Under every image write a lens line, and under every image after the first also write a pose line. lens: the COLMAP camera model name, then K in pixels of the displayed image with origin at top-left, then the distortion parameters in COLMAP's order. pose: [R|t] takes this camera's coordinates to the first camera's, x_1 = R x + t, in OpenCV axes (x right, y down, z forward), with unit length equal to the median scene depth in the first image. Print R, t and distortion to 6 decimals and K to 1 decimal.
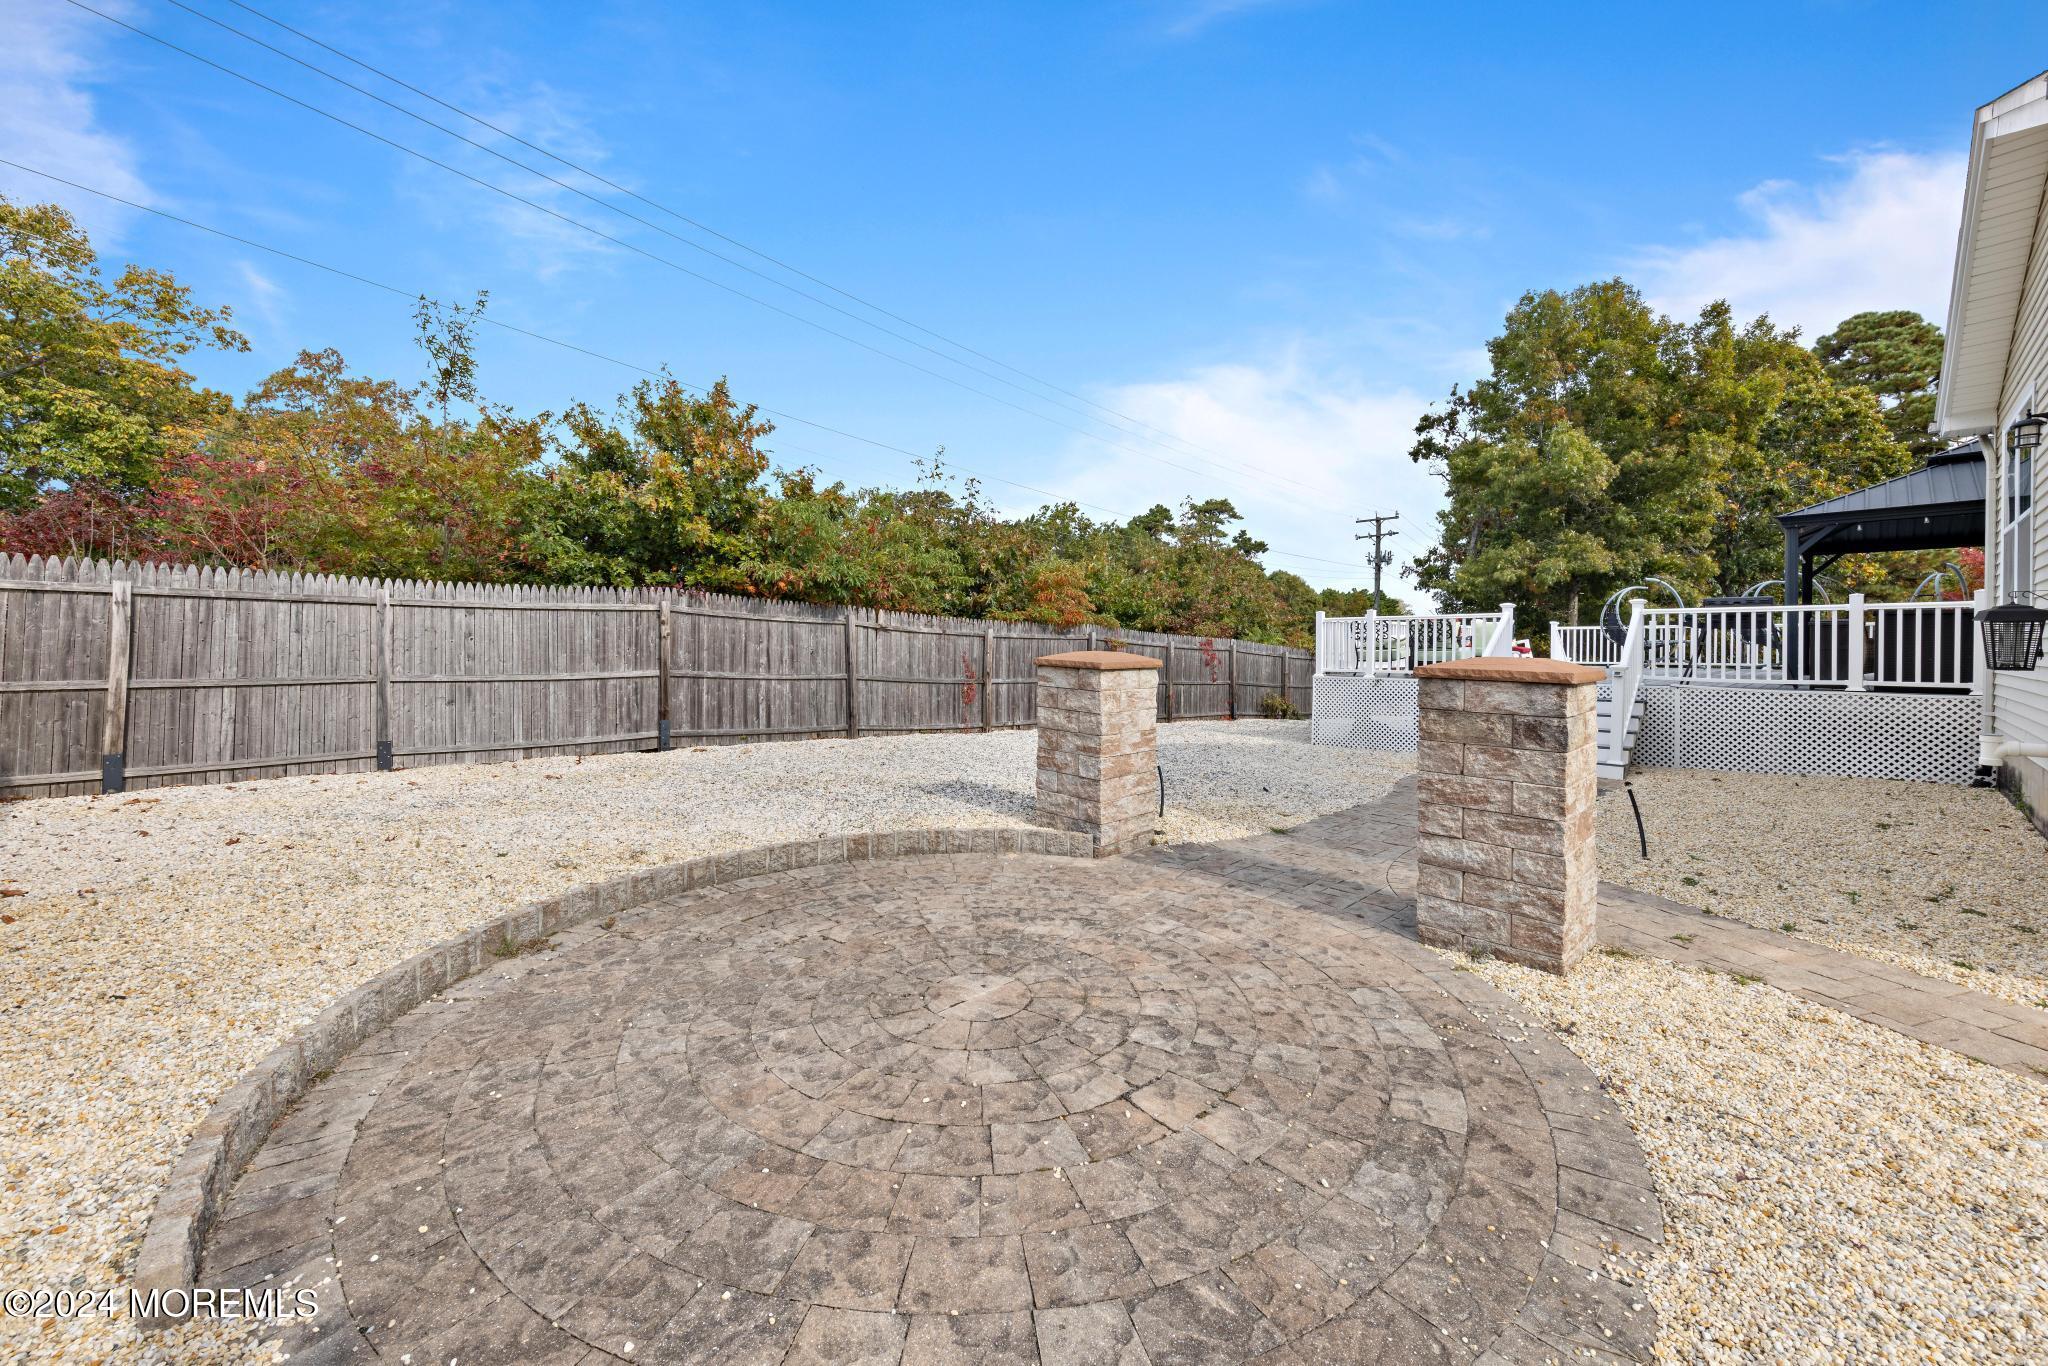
lens RADIAL K [[808.7, 0, 1026.9], [0, 808.7, 641.9], [0, 0, 1]] dist [-0.002943, -0.000323]
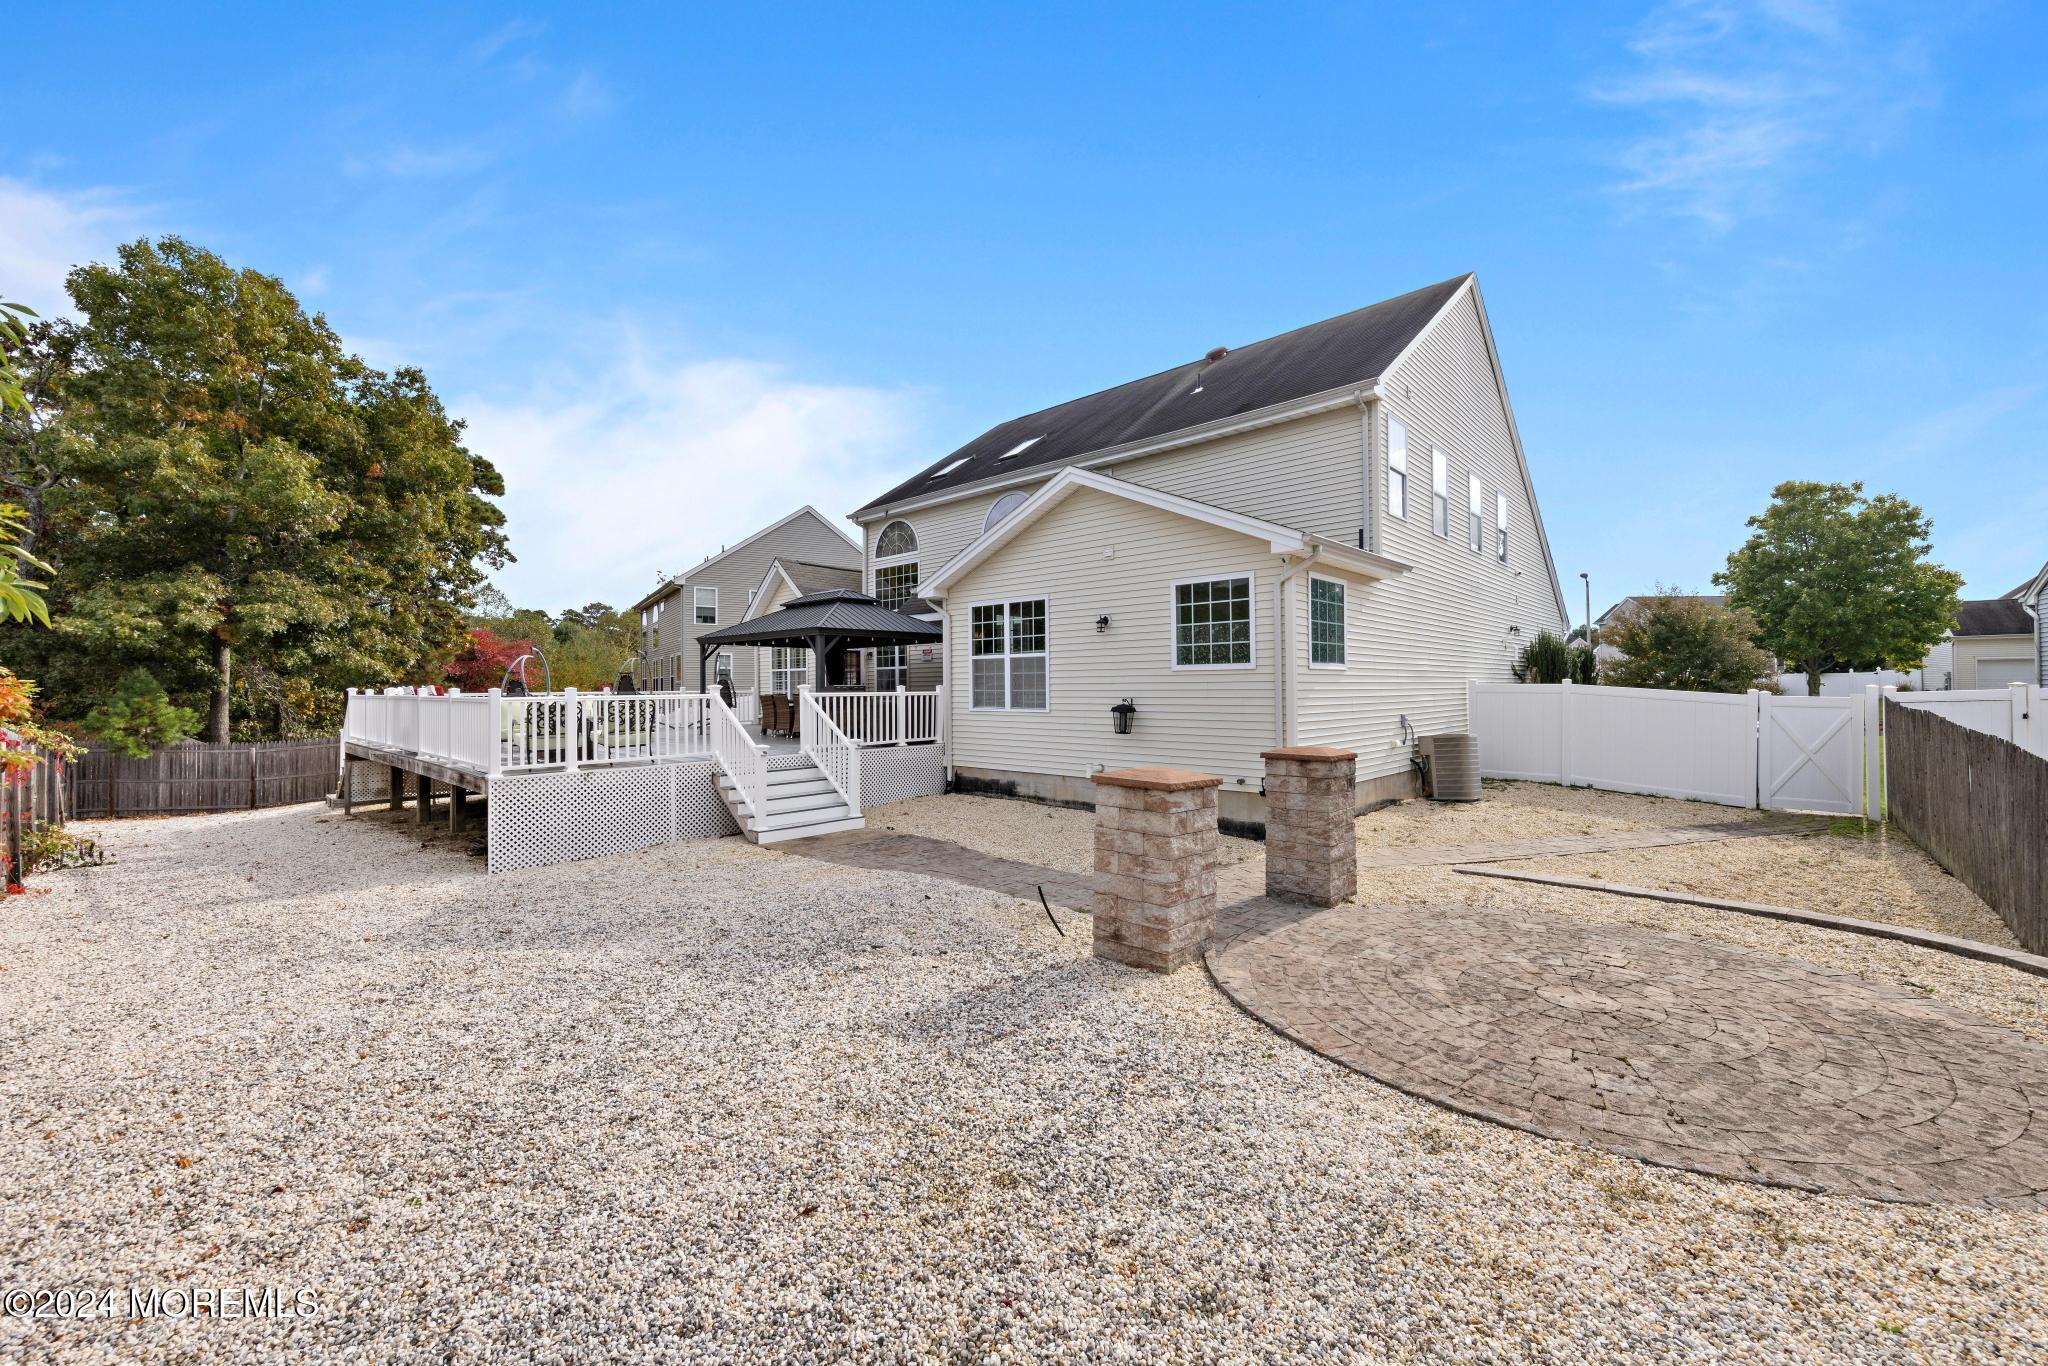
lens RADIAL K [[808.7, 0, 1024.0], [0, 808.7, 680.8], [0, 0, 1]] dist [-0.002943, -0.000323]
pose [[-0.064077, 0.002012, 0.997943, -1.305854], [0.001918, 0.999996, -0.001893, -0.137904], [-0.997943, 0.001793, -0.064081, 1.845071]]
